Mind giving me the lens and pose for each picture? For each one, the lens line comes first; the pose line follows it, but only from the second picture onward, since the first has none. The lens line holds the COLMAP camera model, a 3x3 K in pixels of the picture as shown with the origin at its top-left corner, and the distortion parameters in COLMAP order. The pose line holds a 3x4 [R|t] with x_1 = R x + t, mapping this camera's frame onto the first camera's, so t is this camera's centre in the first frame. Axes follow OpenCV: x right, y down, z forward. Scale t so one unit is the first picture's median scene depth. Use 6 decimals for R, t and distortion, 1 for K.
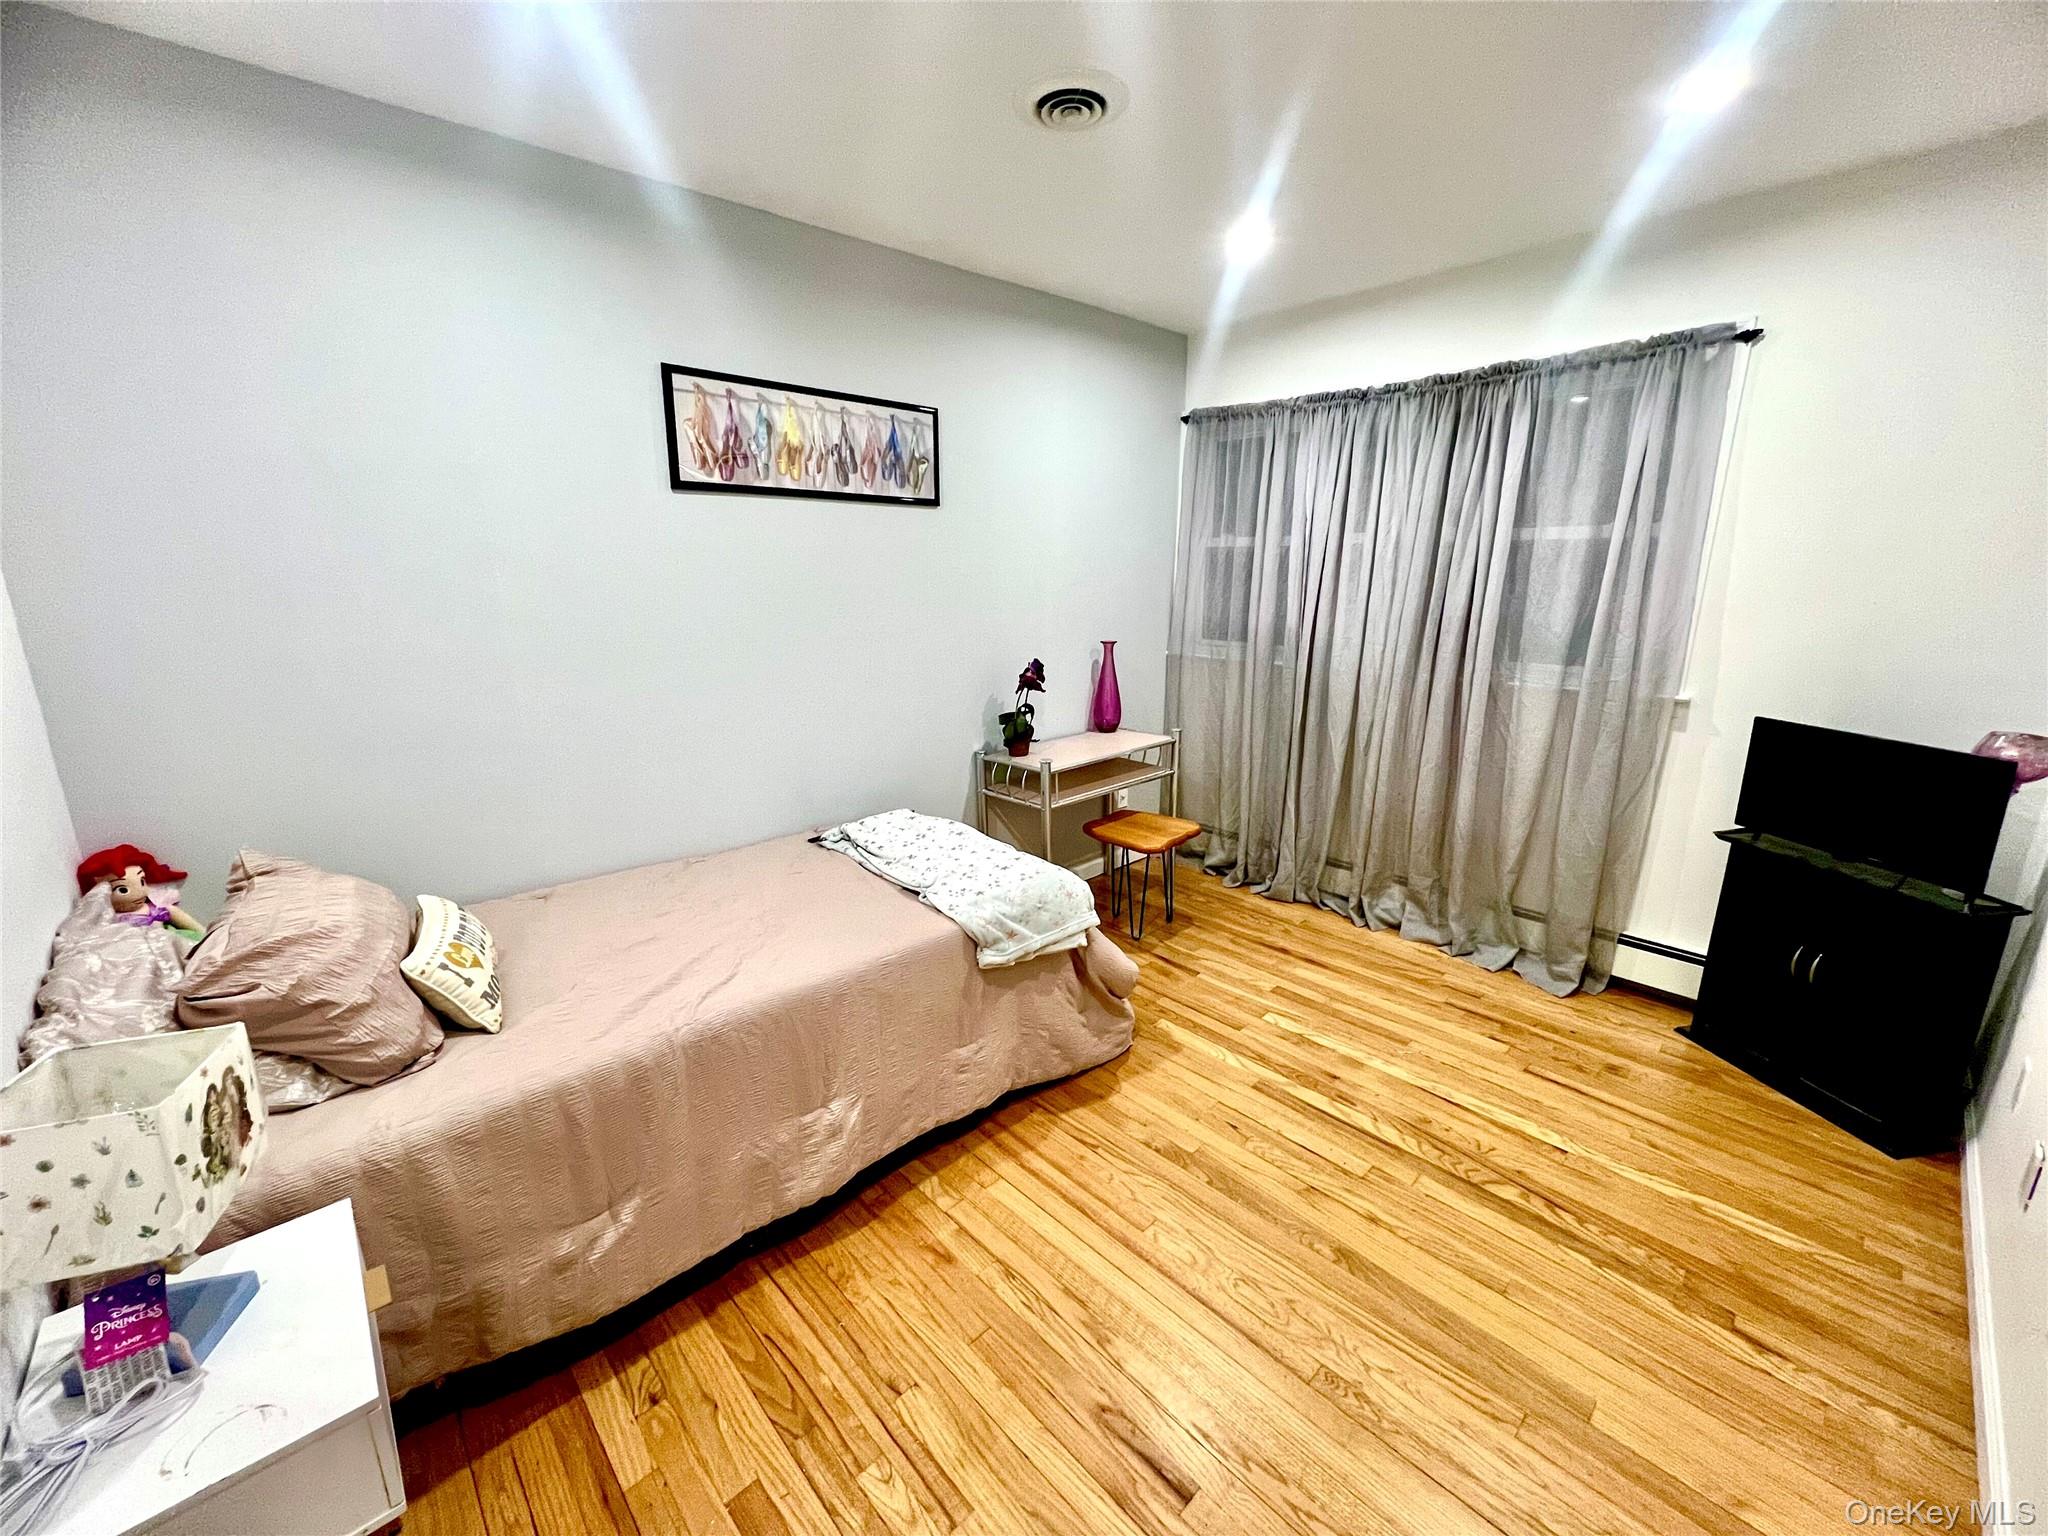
lens RADIAL K [[816.5, 0, 1018.1], [0, 816.5, 762.7], [0, 0, 1]] dist [0.000469, 0.000262]
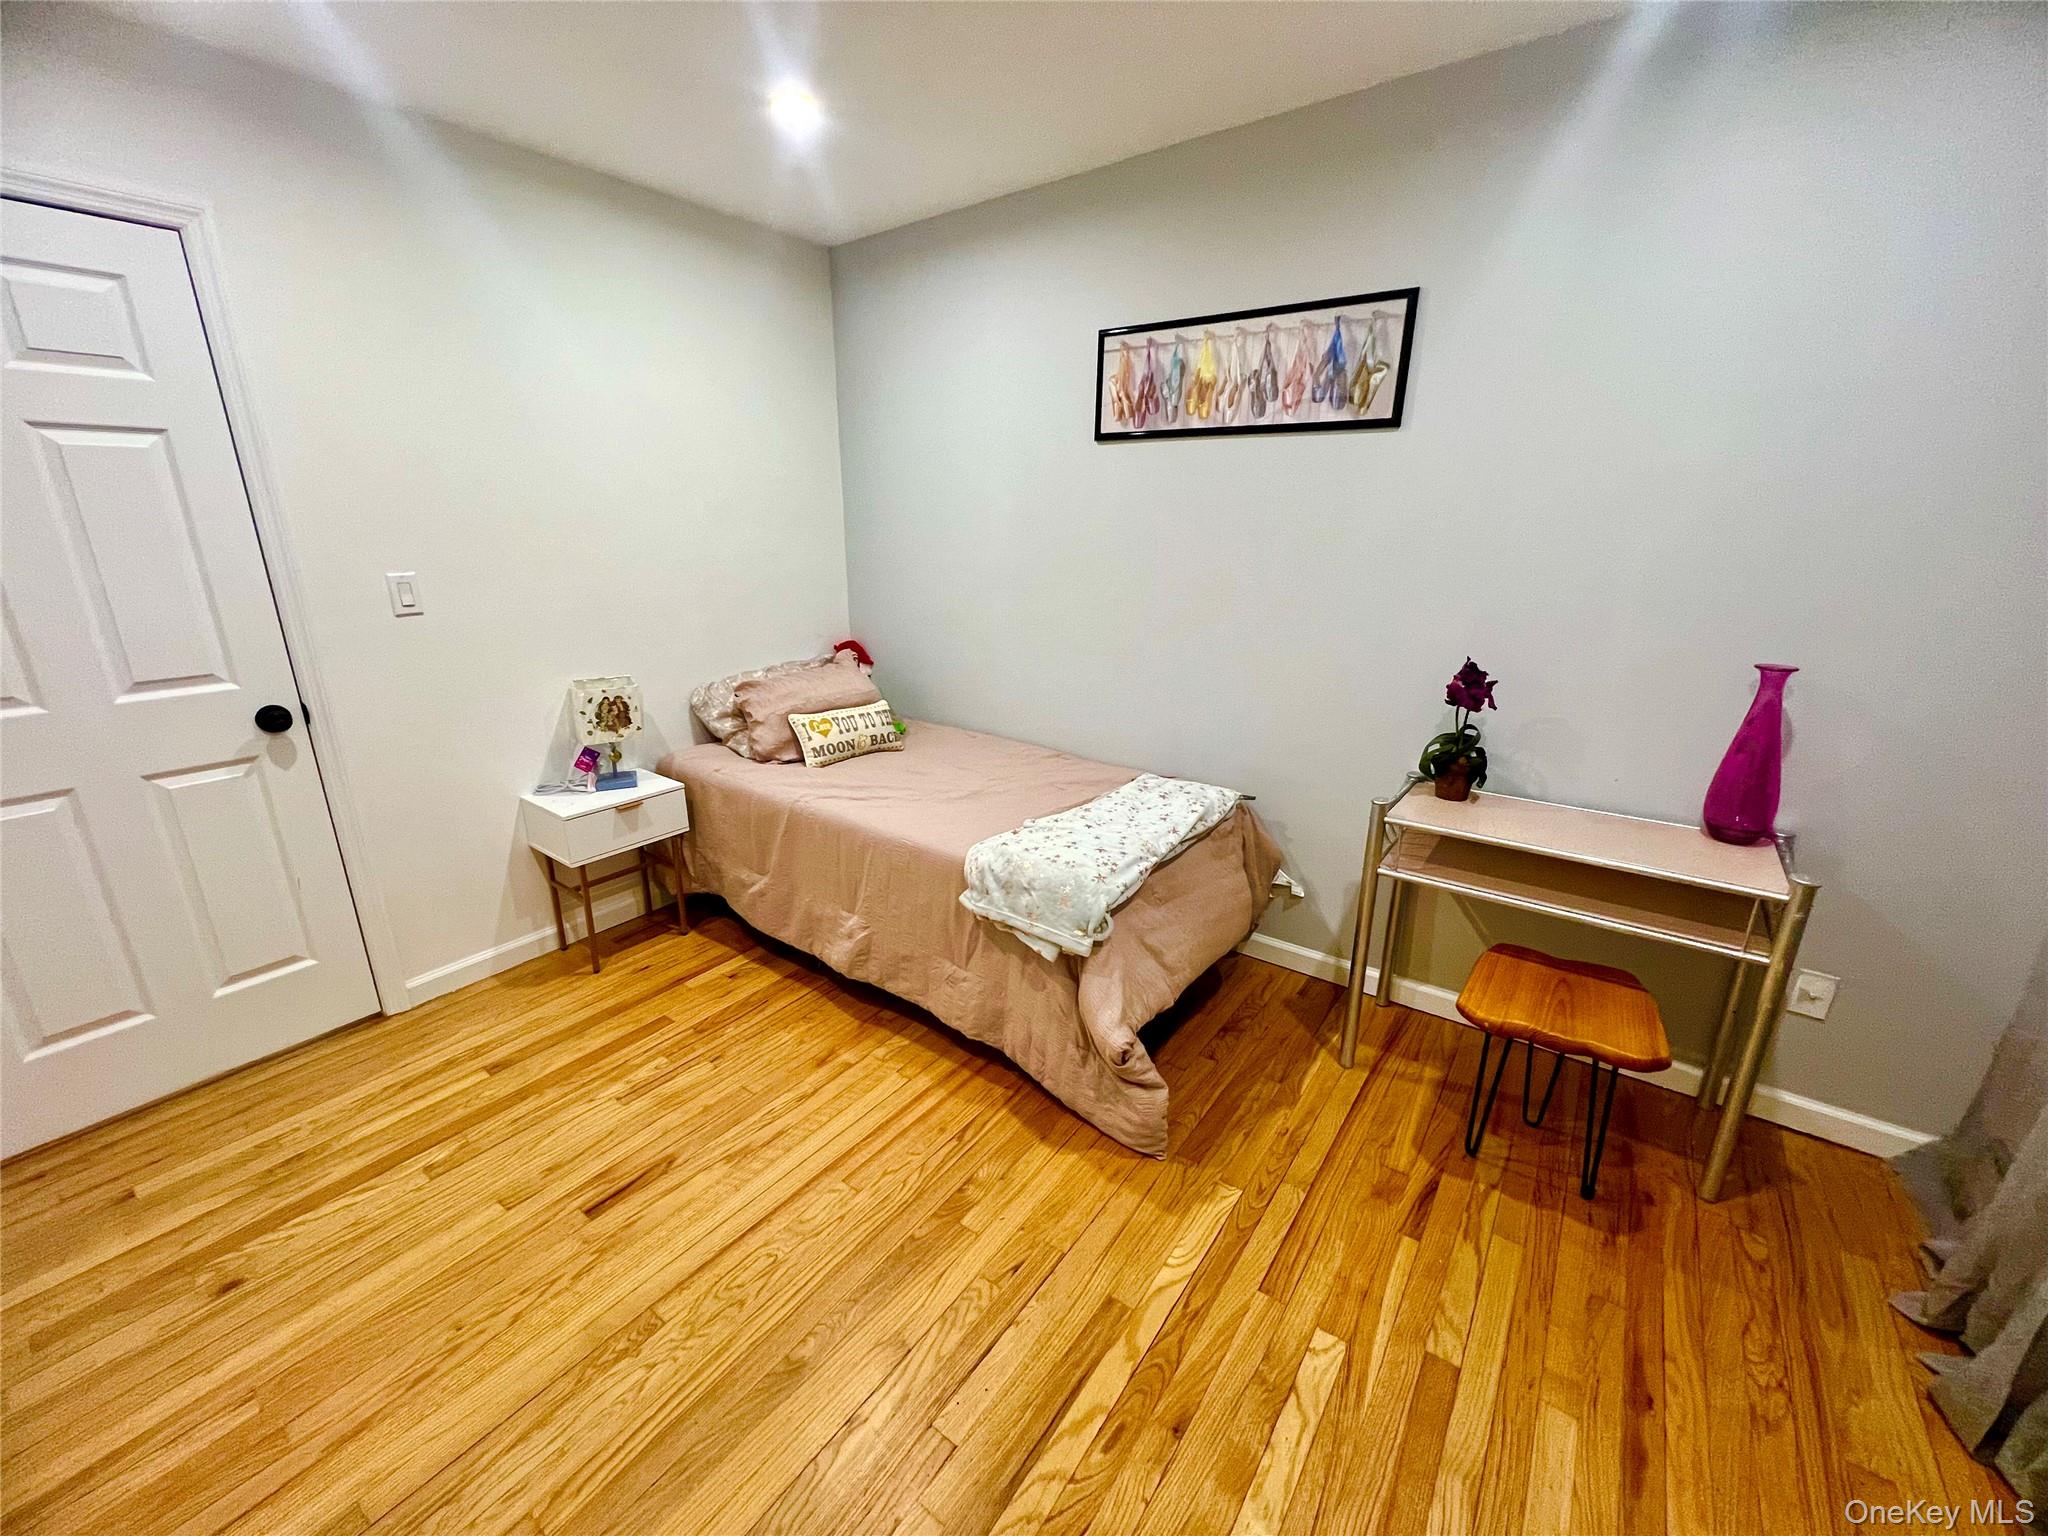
lens RADIAL K [[816.5, 0, 1022.5], [0, 816.5, 764.6], [0, 0, 1]] dist [0.000469, 0.000262]
pose [[0.180626, 0.295669, -0.938059, 0.746355], [-0.235361, 0.939030, 0.250655, -0.161042], [0.954976, 0.175508, 0.239202, 0.666586]]
